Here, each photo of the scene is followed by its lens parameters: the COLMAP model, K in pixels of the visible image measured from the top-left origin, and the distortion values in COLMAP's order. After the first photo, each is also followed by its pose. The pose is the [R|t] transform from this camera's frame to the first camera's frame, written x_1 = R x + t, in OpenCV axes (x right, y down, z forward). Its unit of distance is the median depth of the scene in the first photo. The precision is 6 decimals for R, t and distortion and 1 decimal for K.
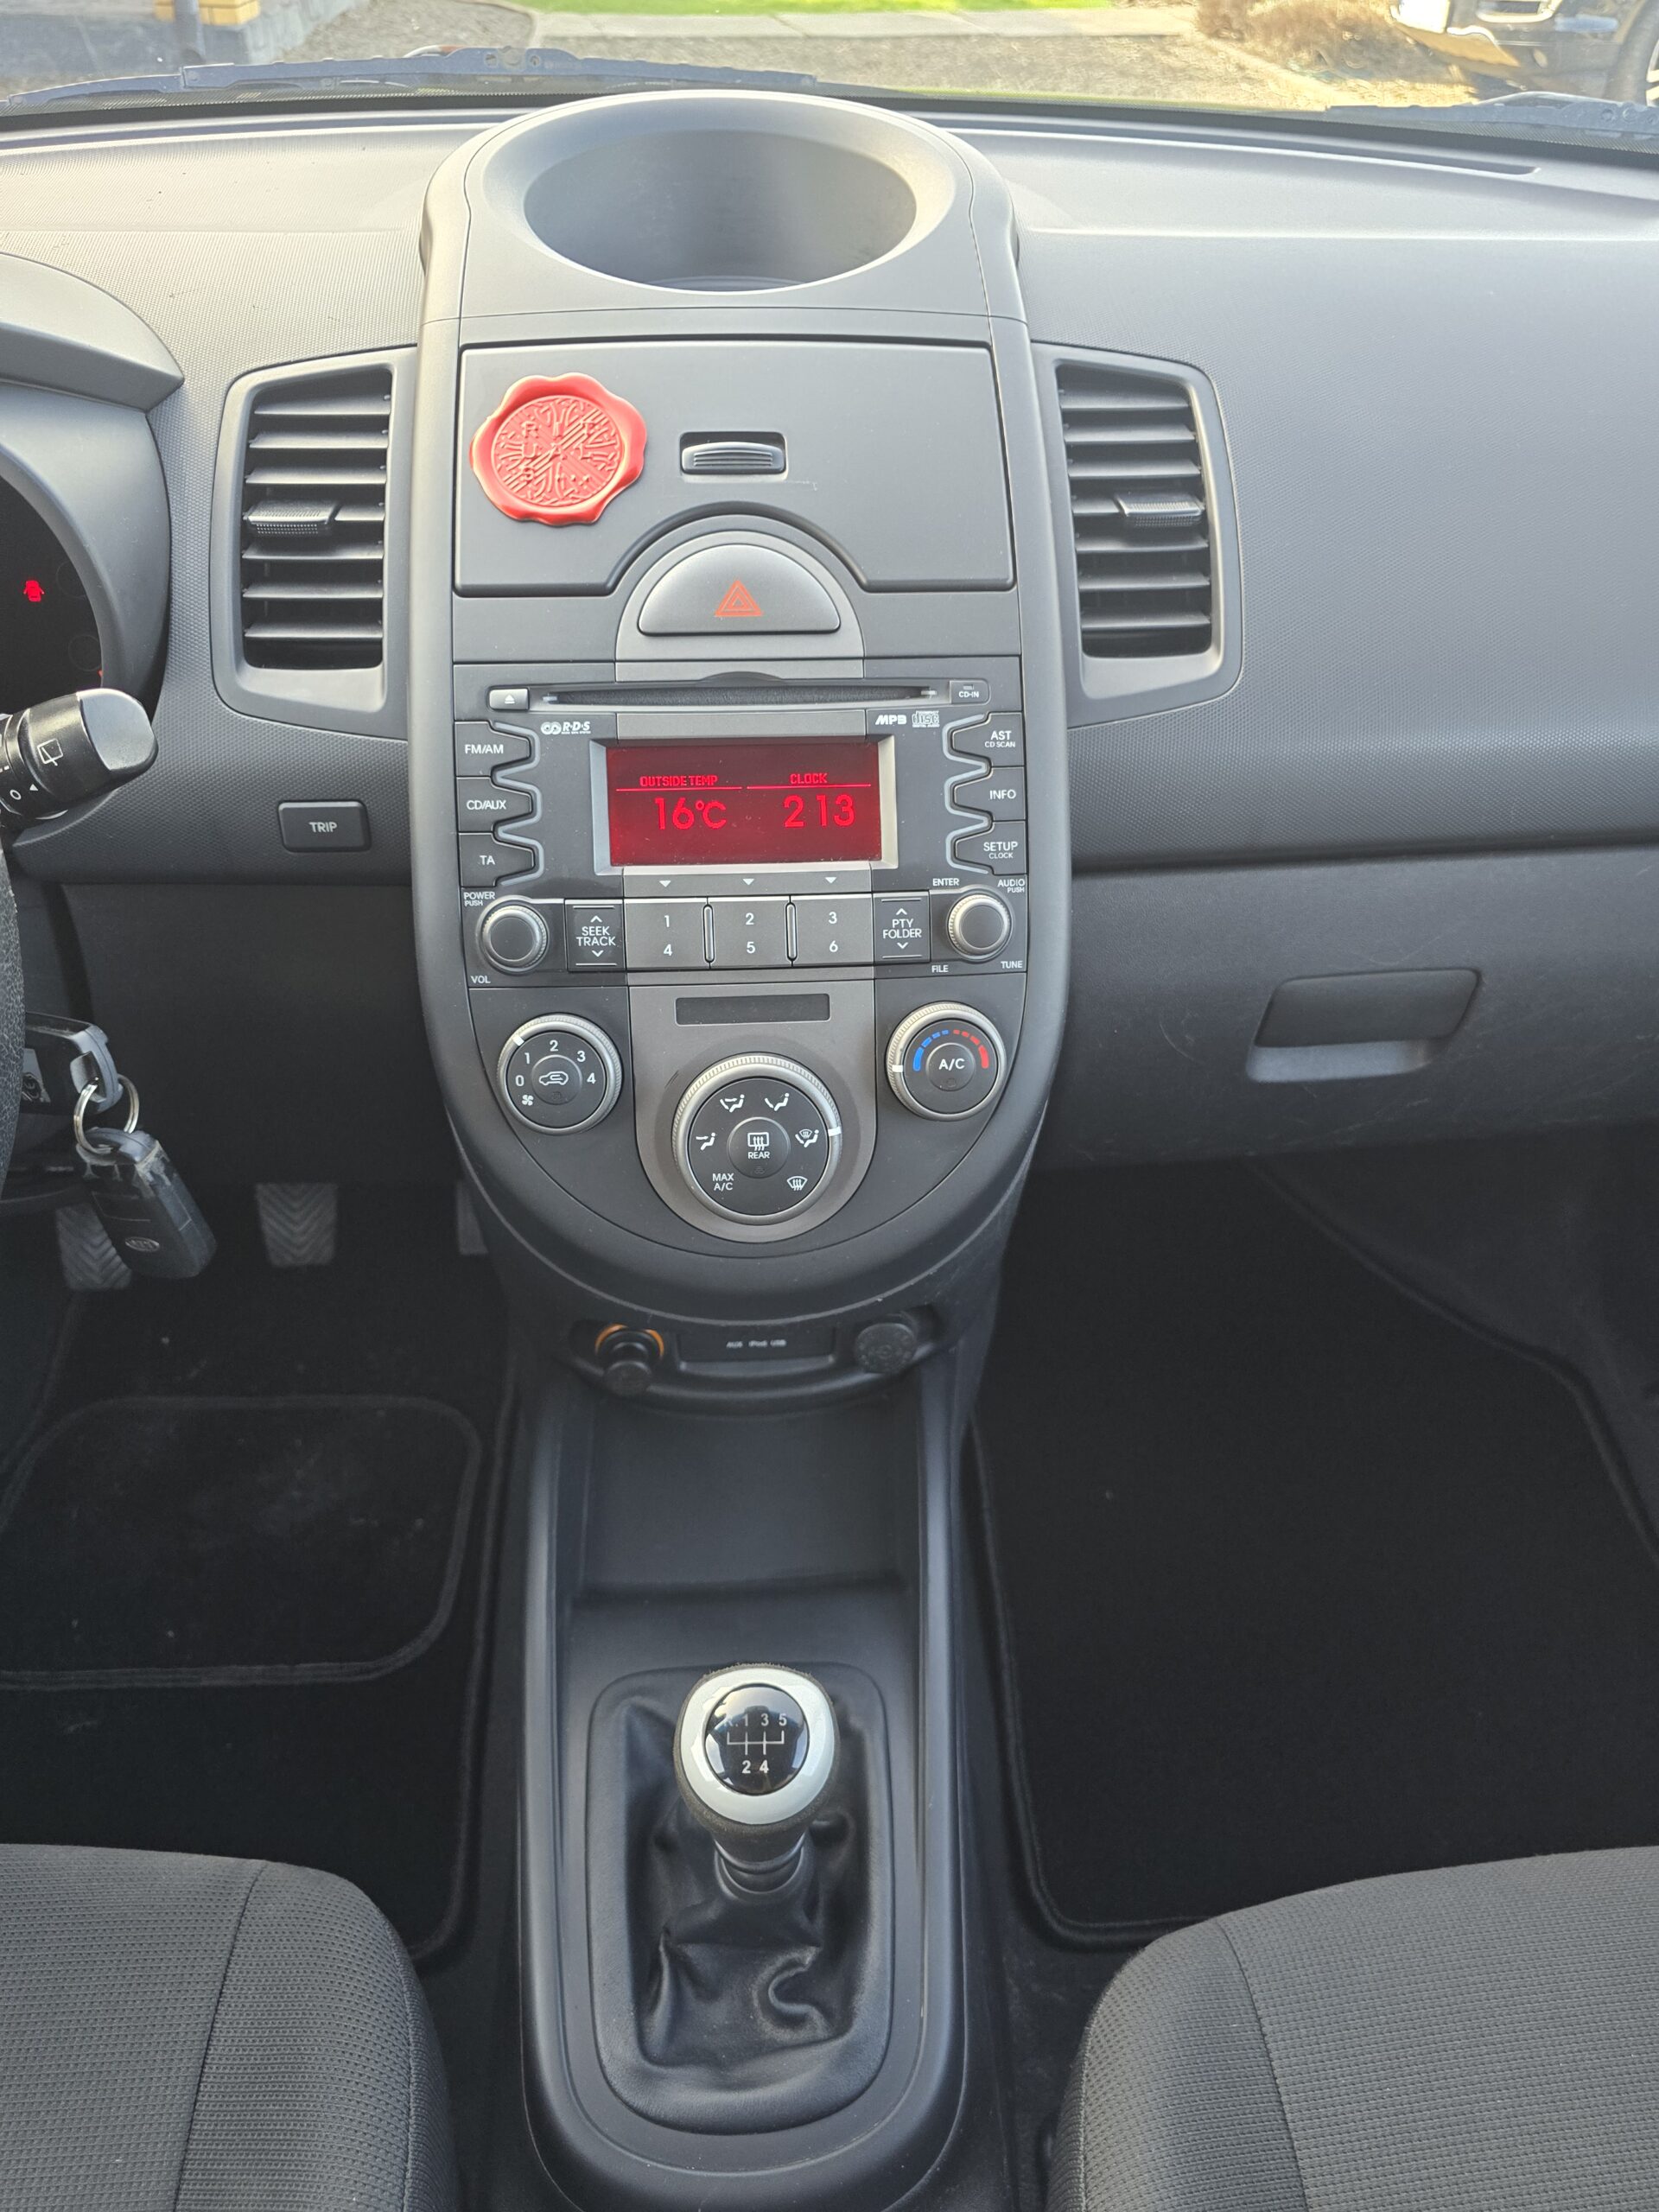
lens RADIAL K [[1490.7, 0, 829.8], [0, 1490.7, 1106.5], [0, 0, 1]] dist [0.025553, -0.028993]
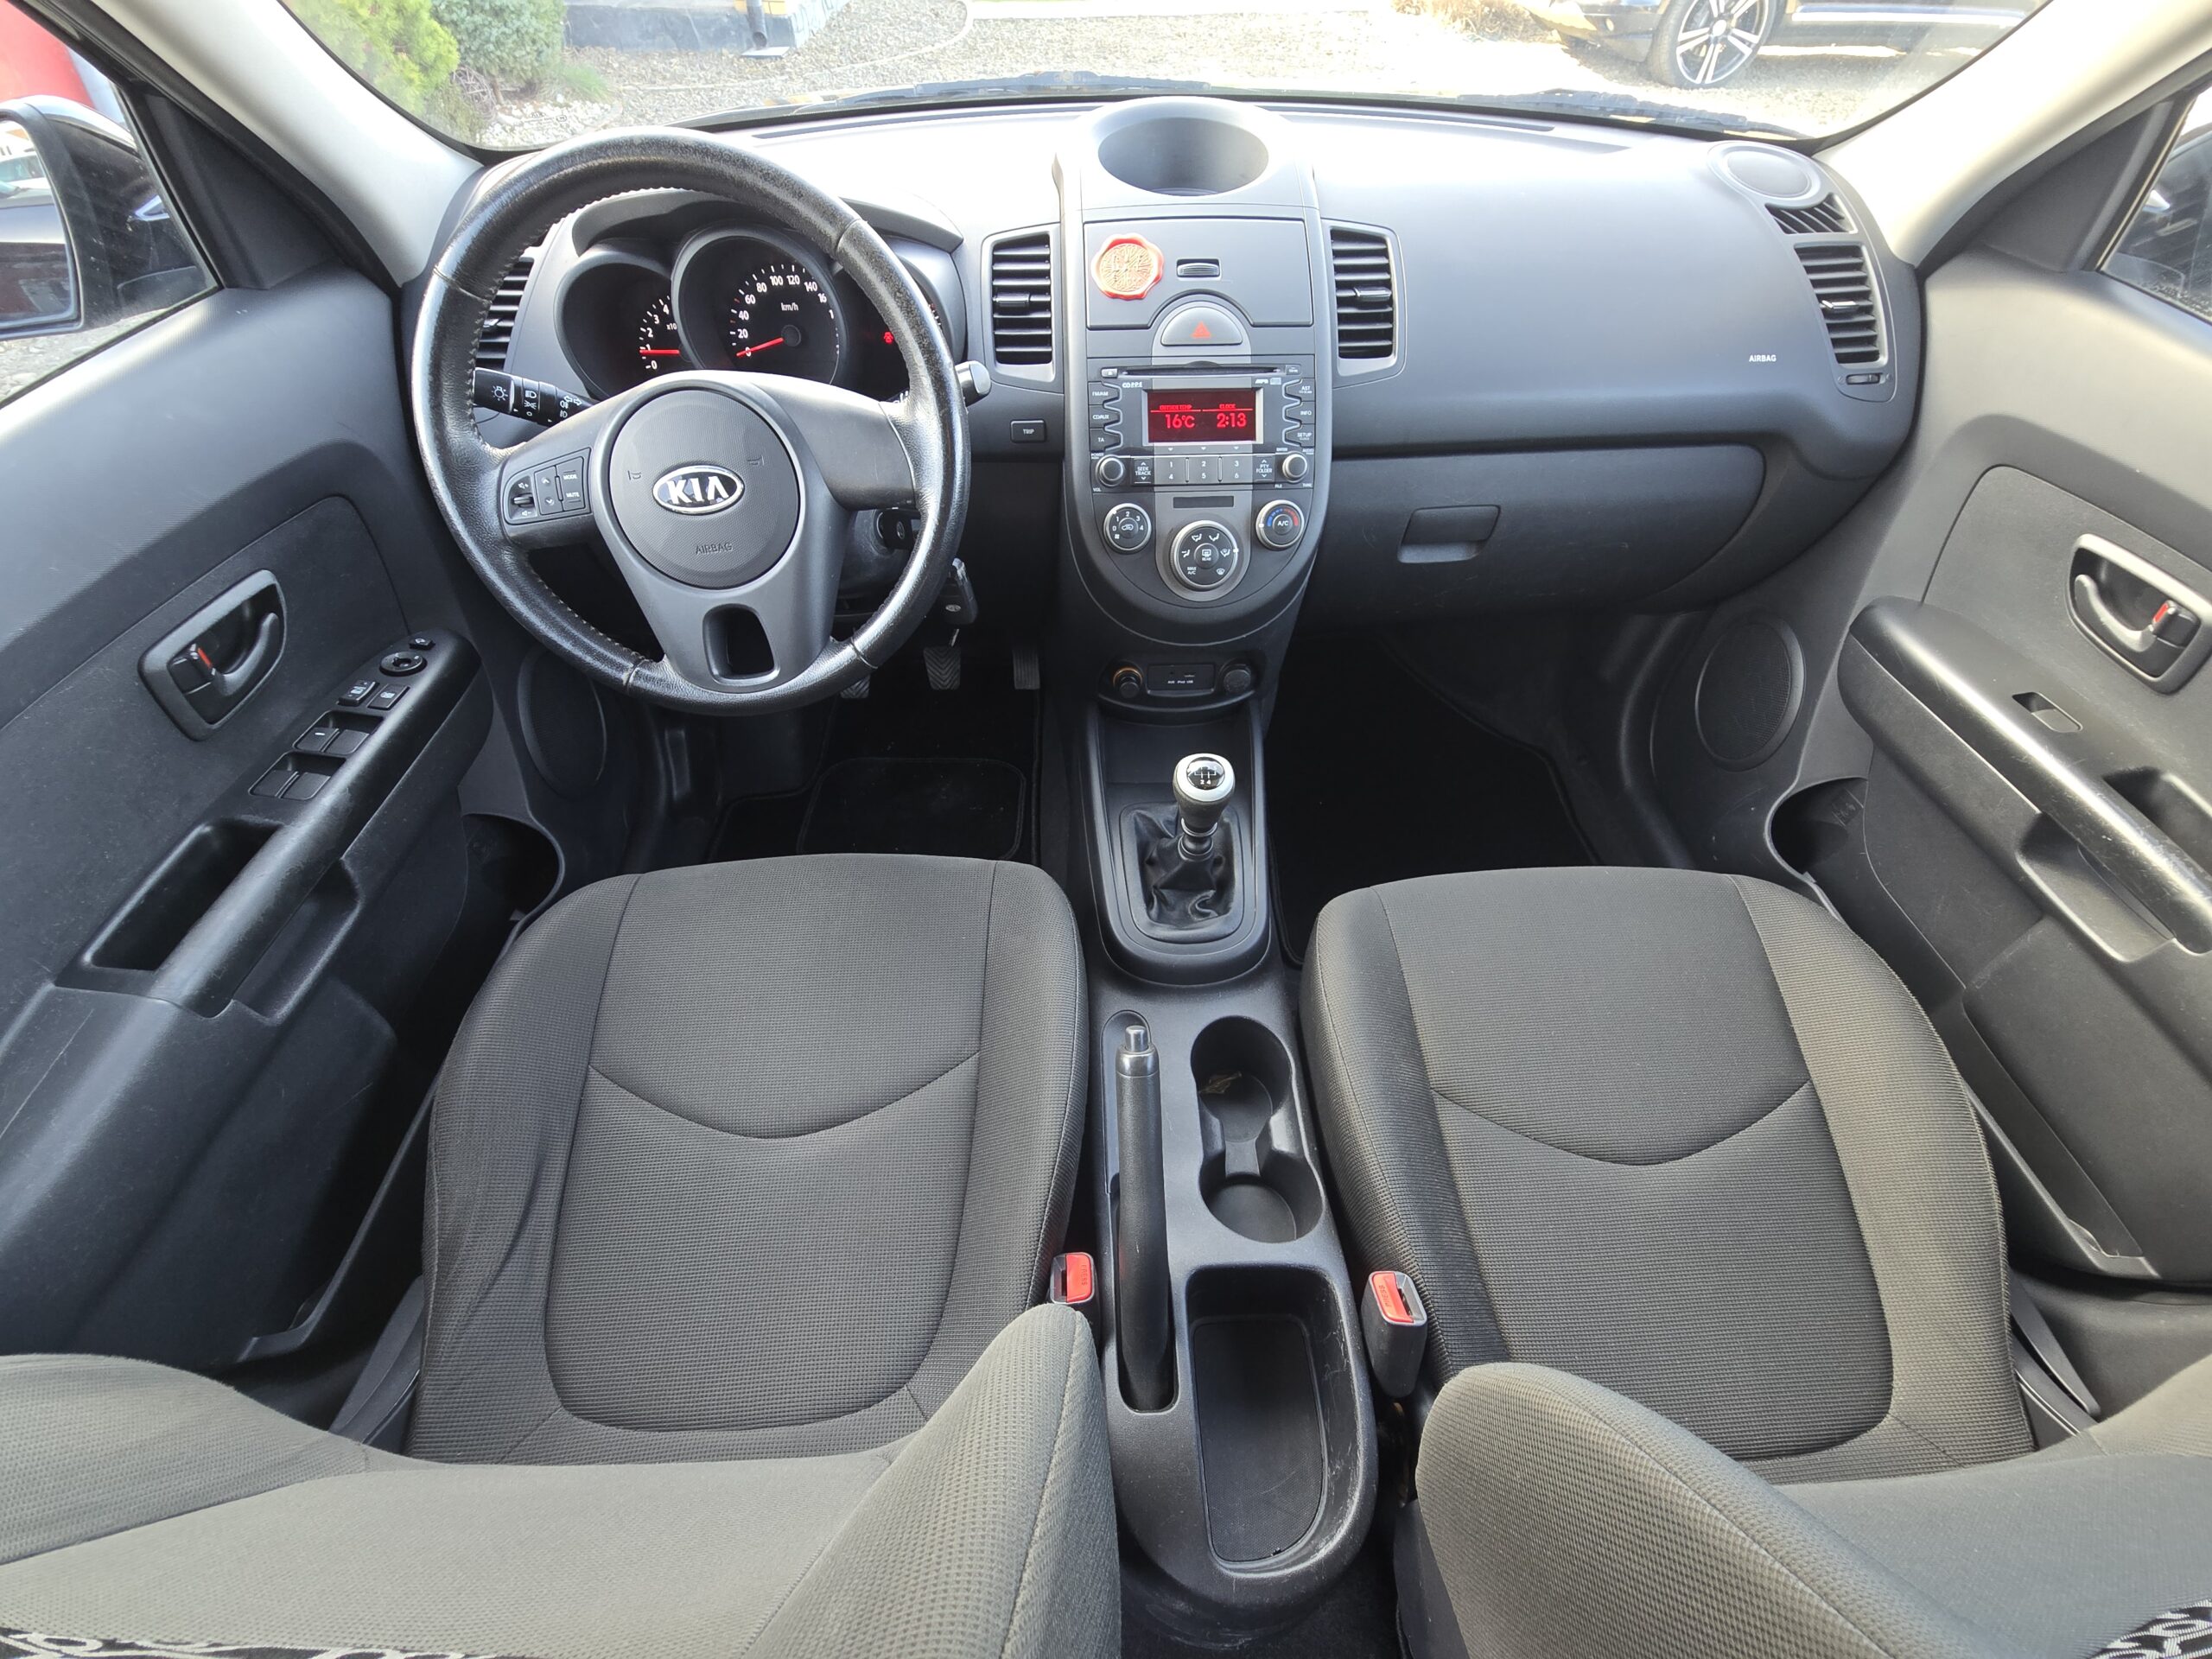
lens RADIAL K [[881.5, 0, 1111.5], [0, 881.5, 834.5], [0, 0, 1]] dist [-0.006166, -0.000367]
pose [[0.999491, 0.010226, -0.030211, -0.146693], [-0.006080, 0.990928, 0.134259, 0.273972], [0.031310, -0.134007, 0.990486, -0.523753]]
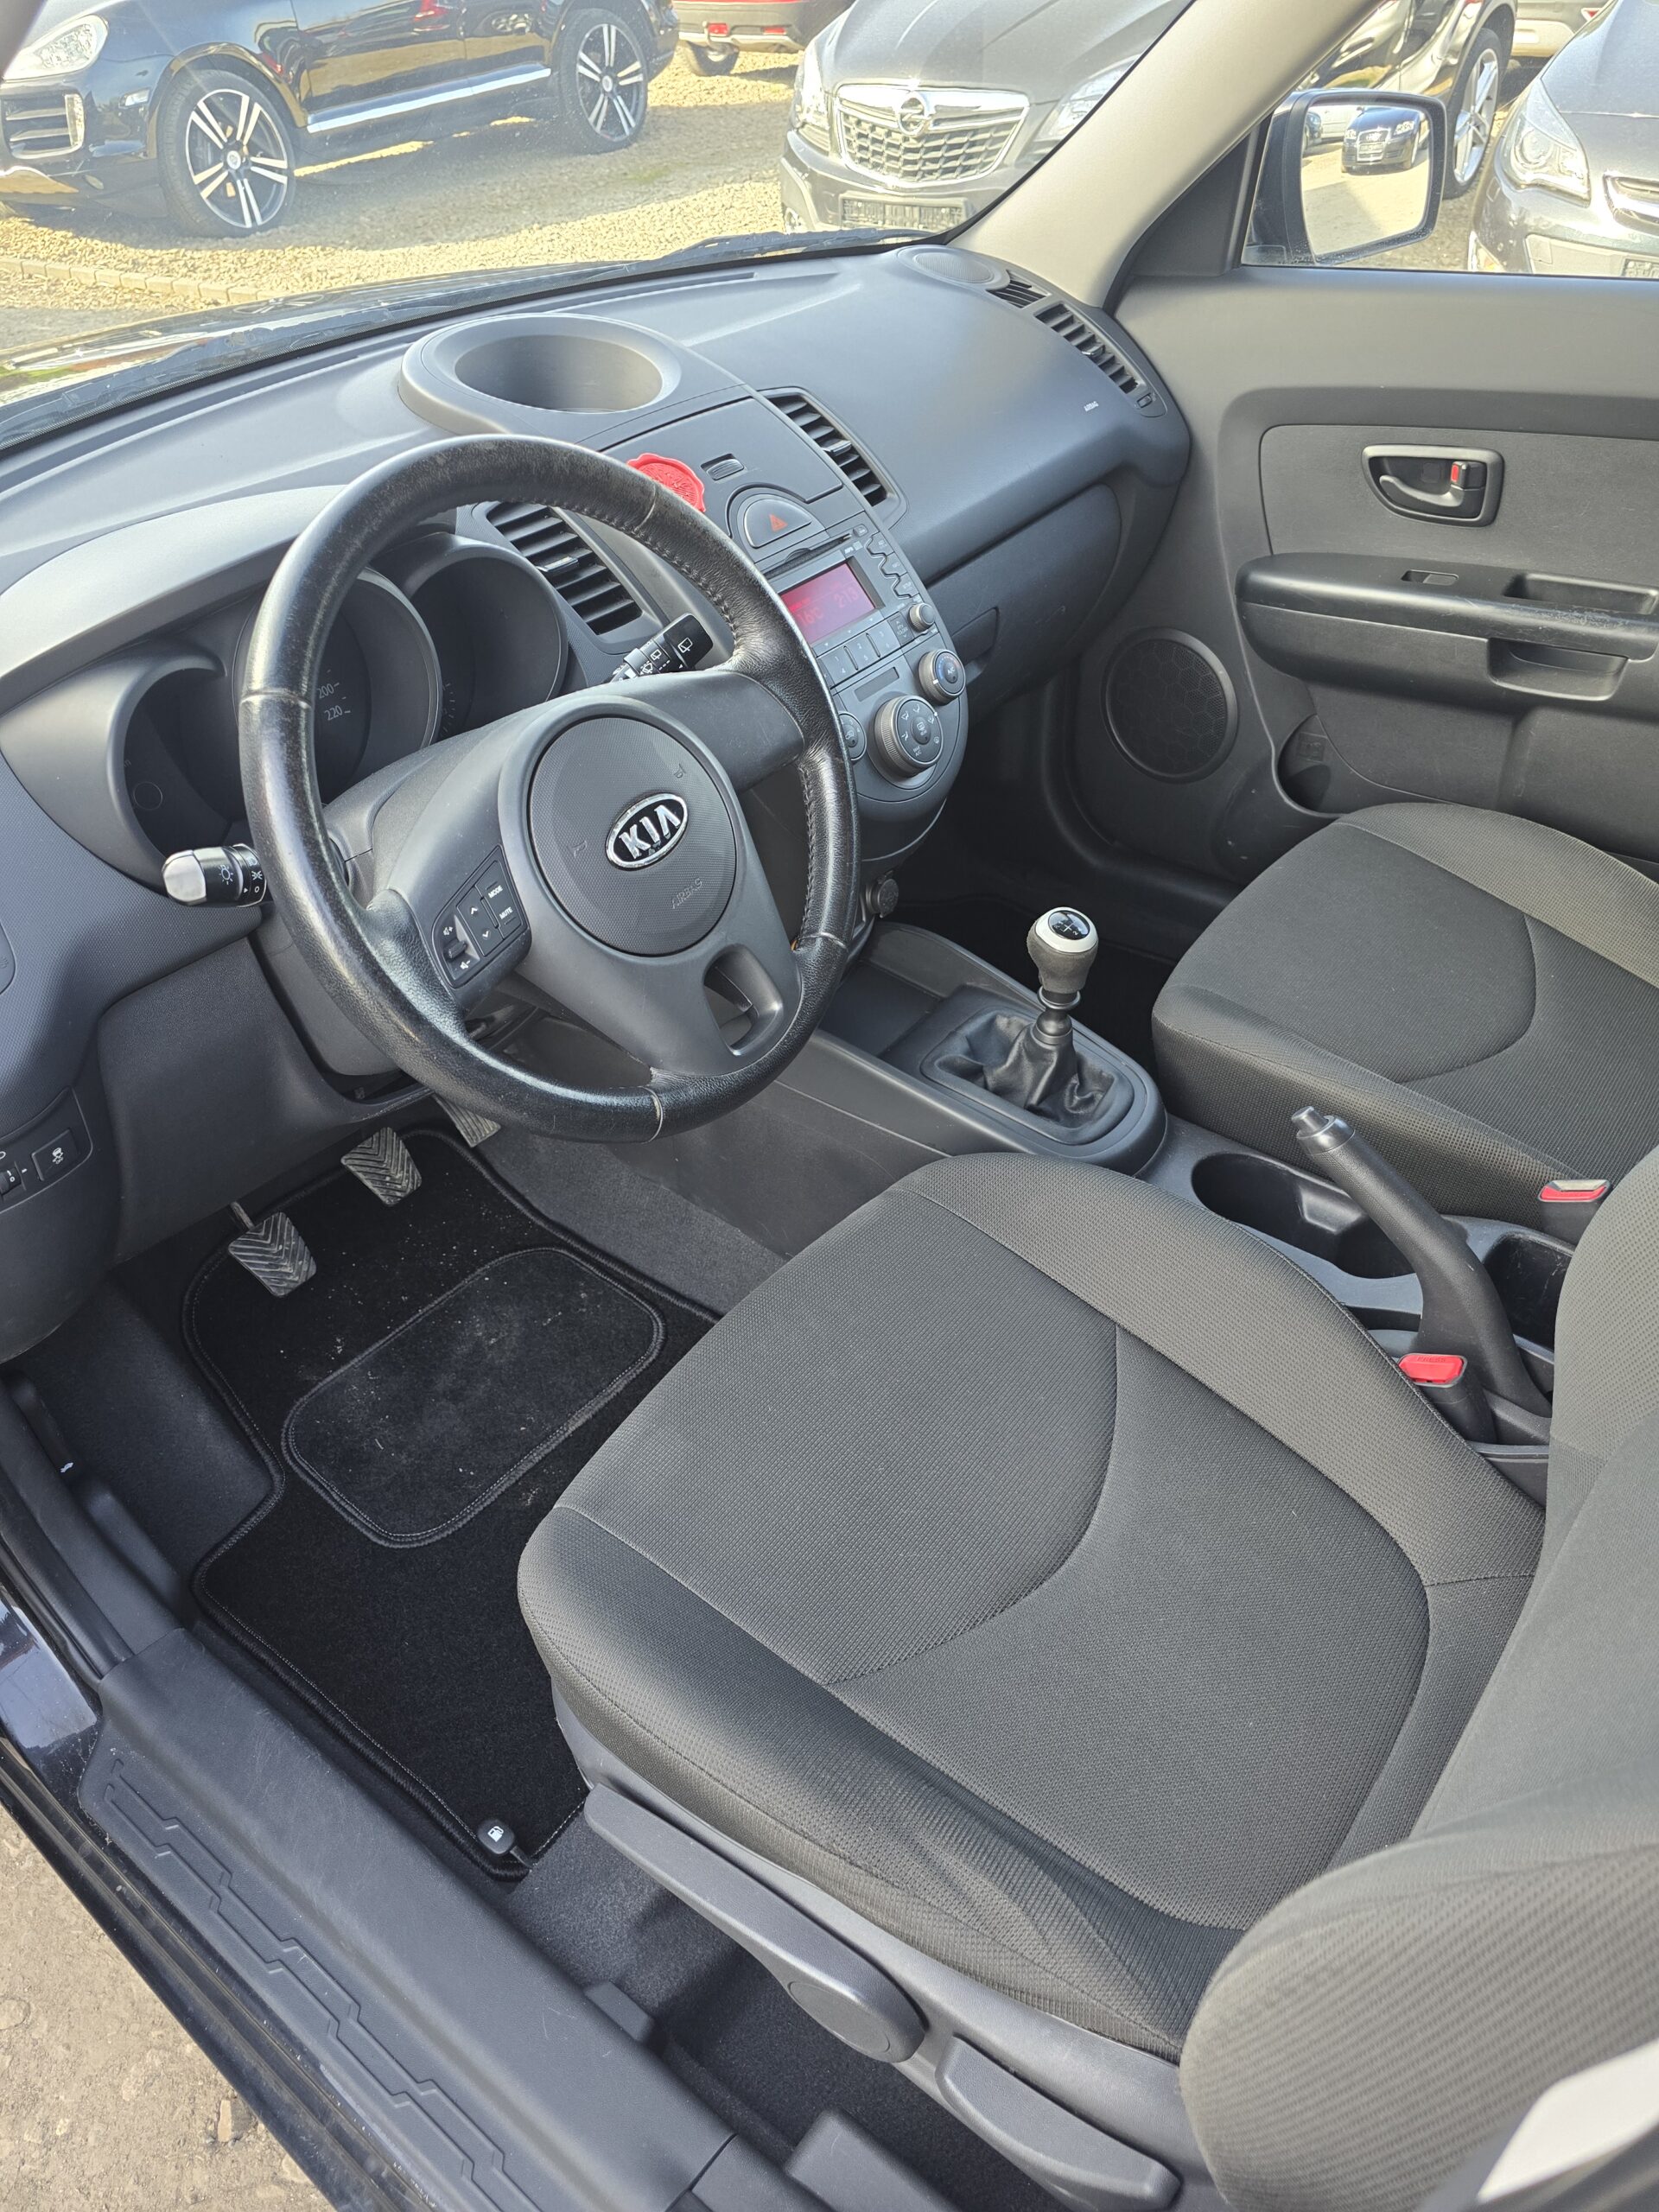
lens RADIAL K [[1490.7, 0, 821.3], [0, 1490.7, 1099.2], [0, 0, 1]] dist [0.025553, -0.028993]
pose [[0.667099, -0.504812, 0.547854, -1.537773], [0.531727, 0.837723, 0.124446, 0.124365], [-0.521772, 0.208291, 0.827266, -0.636690]]
